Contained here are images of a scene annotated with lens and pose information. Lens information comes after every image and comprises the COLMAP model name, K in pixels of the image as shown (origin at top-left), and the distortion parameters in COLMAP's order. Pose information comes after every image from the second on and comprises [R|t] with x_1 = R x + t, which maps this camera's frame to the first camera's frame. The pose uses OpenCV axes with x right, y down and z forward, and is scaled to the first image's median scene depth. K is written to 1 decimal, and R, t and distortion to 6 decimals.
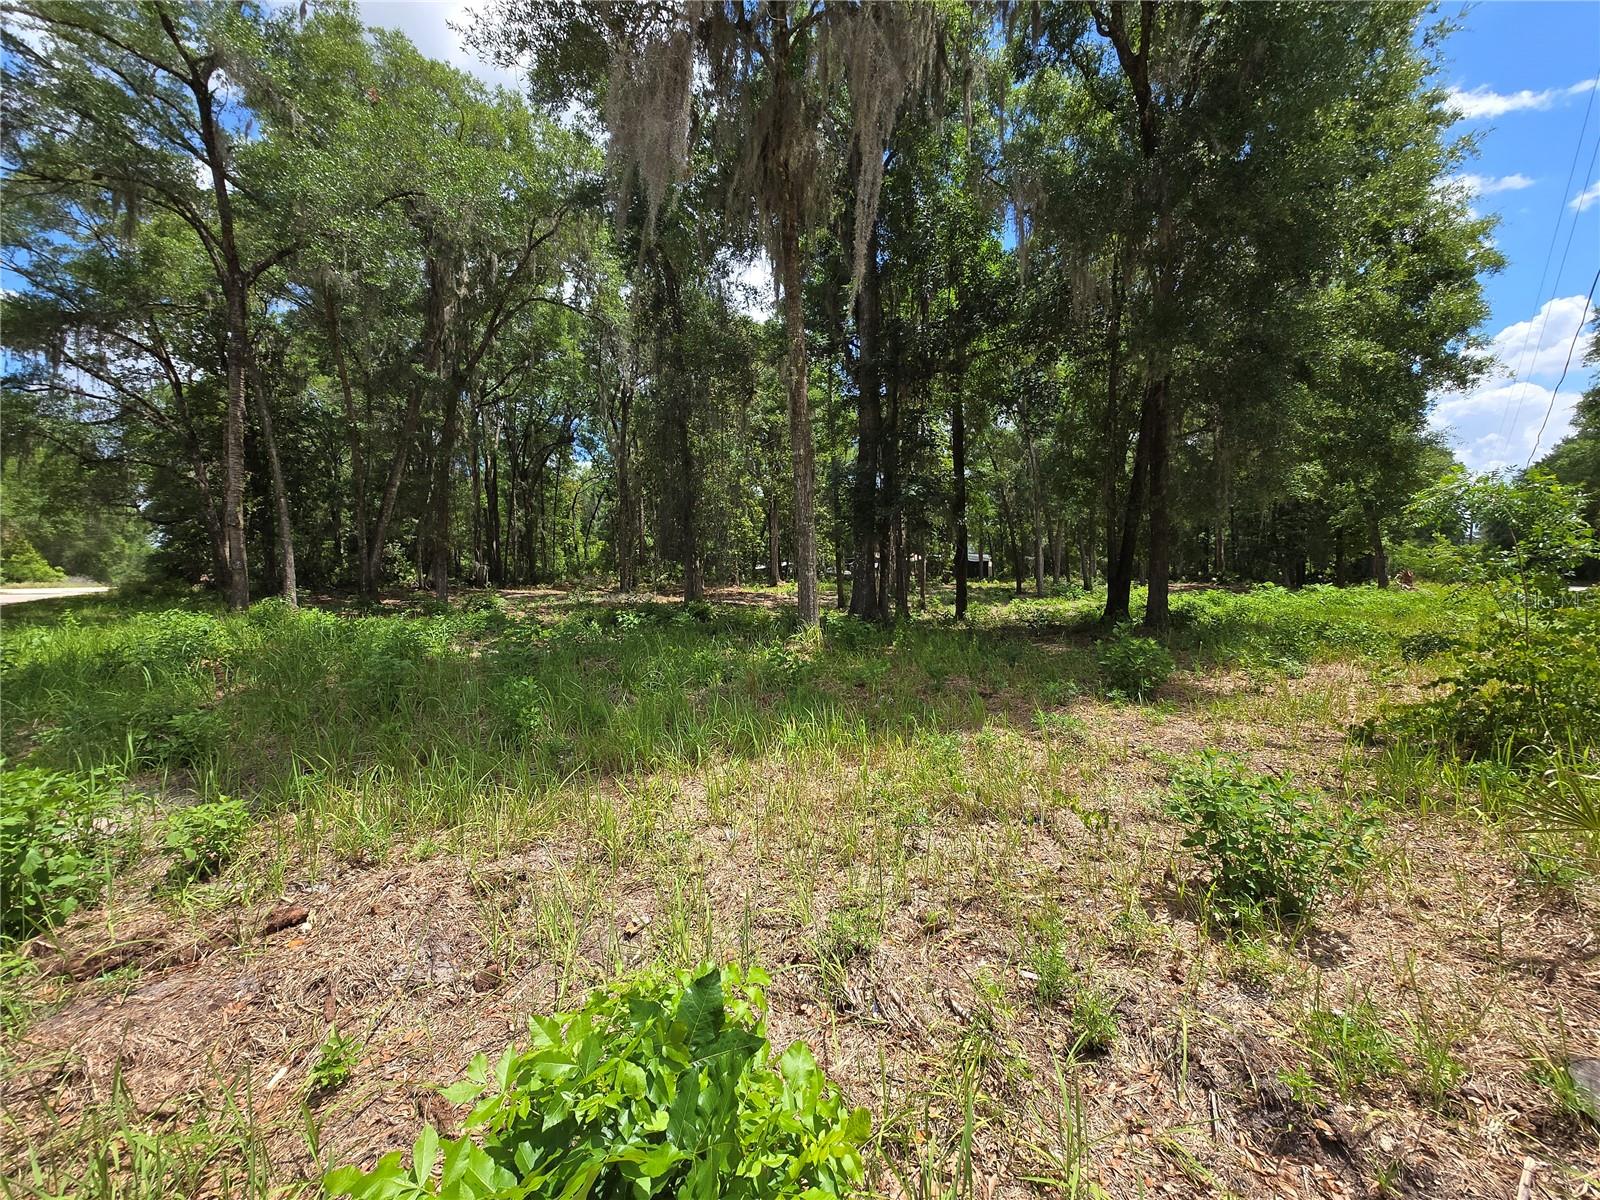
lens RADIAL K [[635.4, 0, 799.9], [0, 635.4, 591.8], [0, 0, 1]] dist [0.001287, 0.000121]
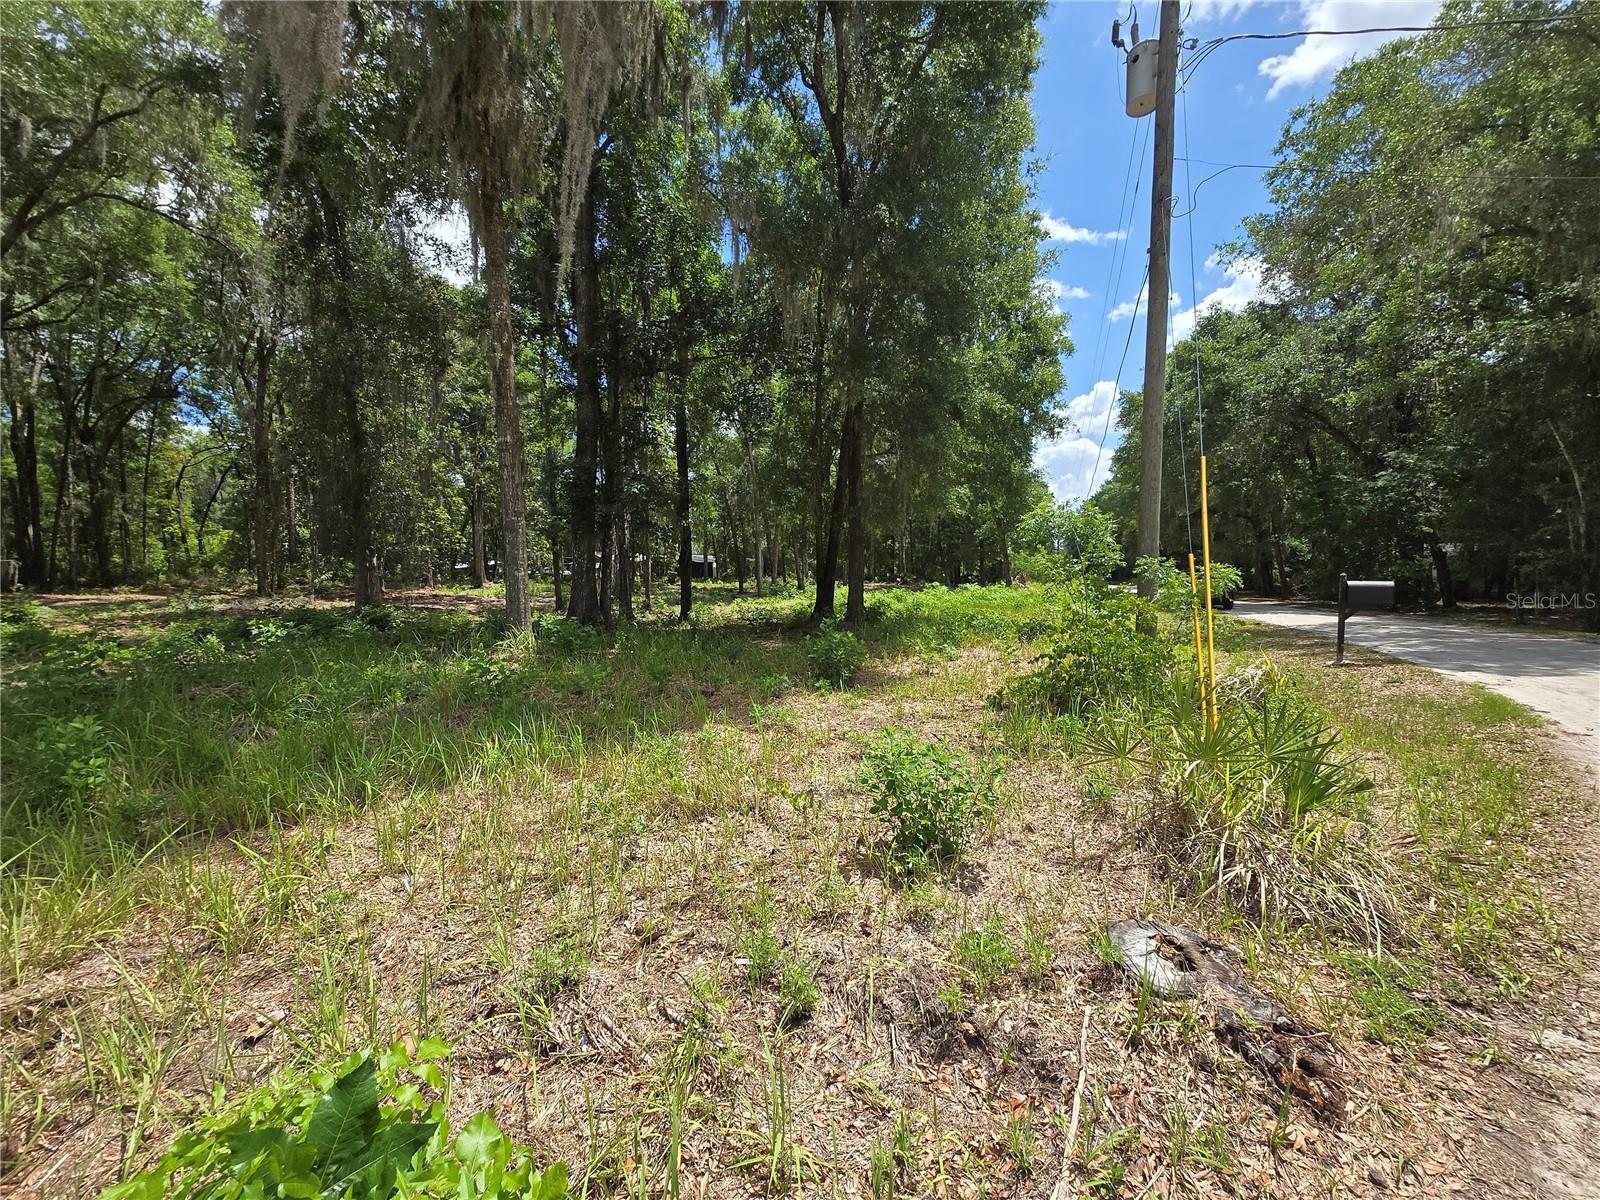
lens RADIAL K [[635.4, 0, 807.9], [0, 635.4, 591.1], [0, 0, 1]] dist [0.001287, 0.000121]
pose [[0.906475, -0.007395, 0.422194, 0.005277], [0.008294, 0.999966, -0.000293, -0.000080], [-0.422178, 0.003768, 0.906505, 0.003003]]
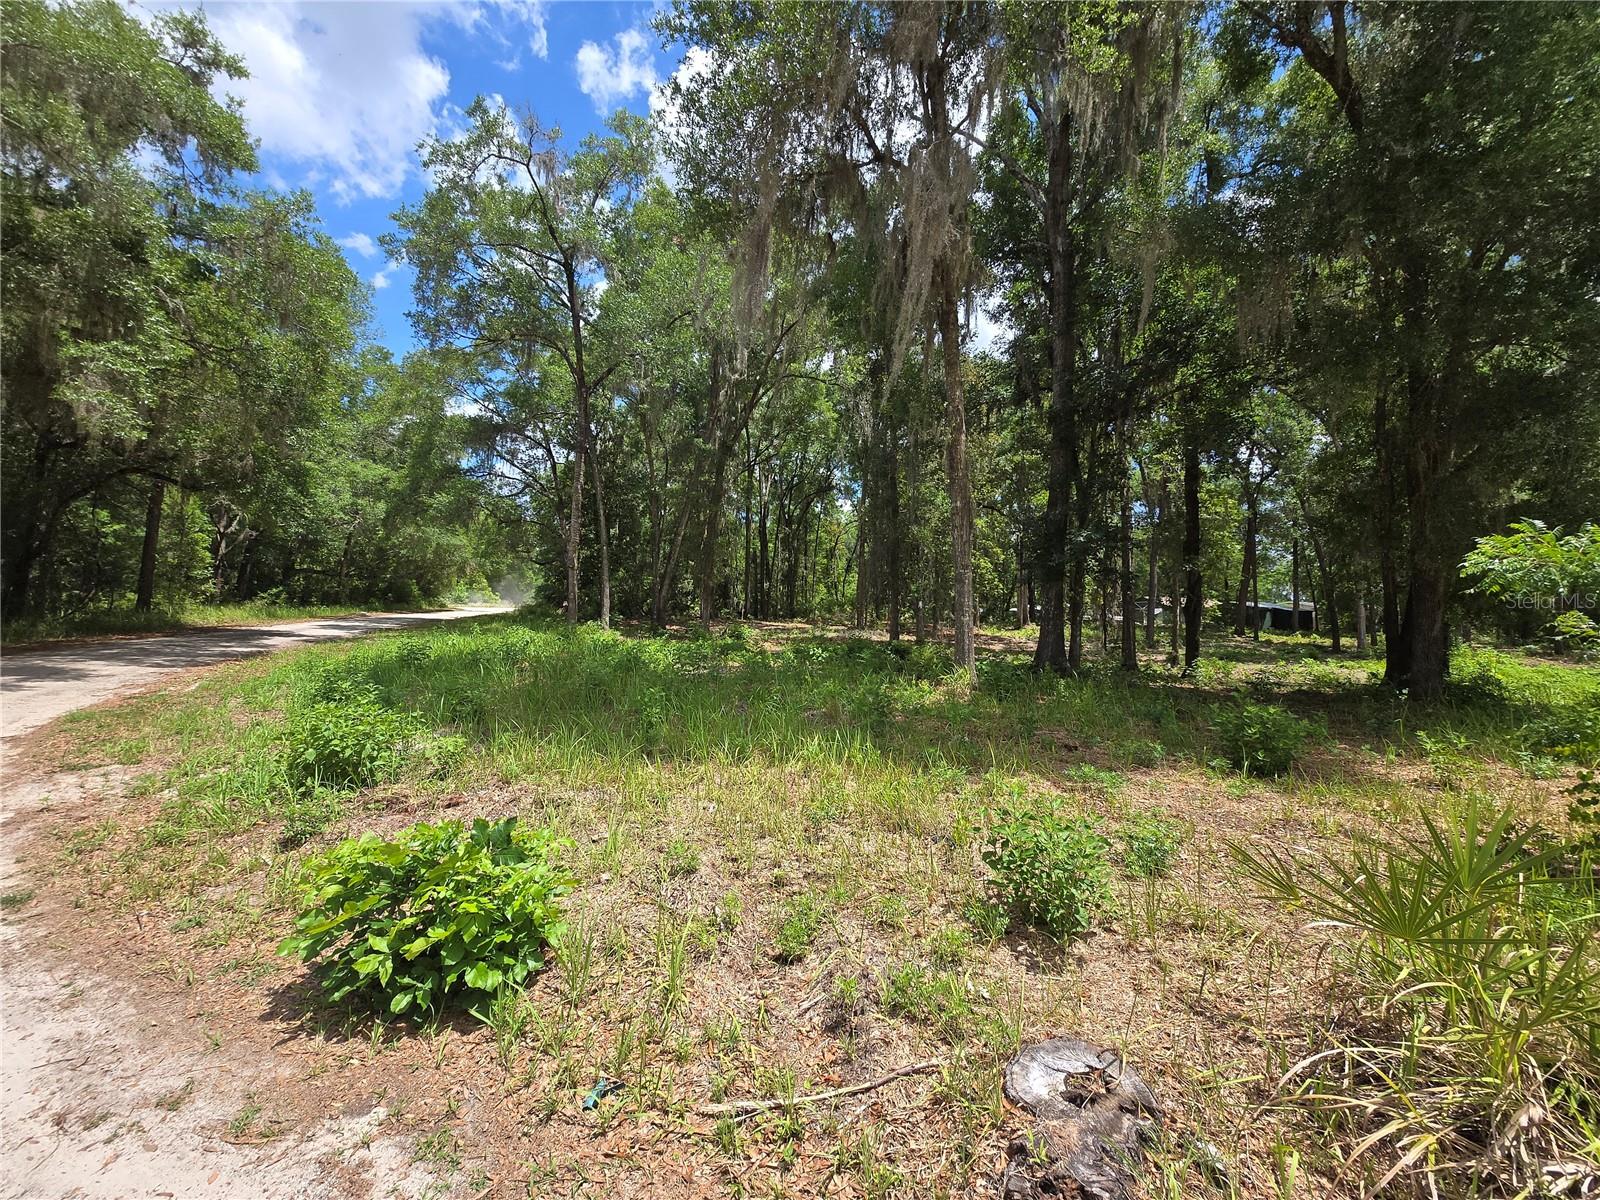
lens RADIAL K [[635.4, 0, 797.9], [0, 635.4, 593.3], [0, 0, 1]] dist [0.001287, 0.000121]
pose [[0.909126, 0.023251, -0.415871, 0.272470], [-0.047183, 0.997763, -0.047362, -0.011393], [0.413839, 0.062681, 0.908190, -0.091068]]
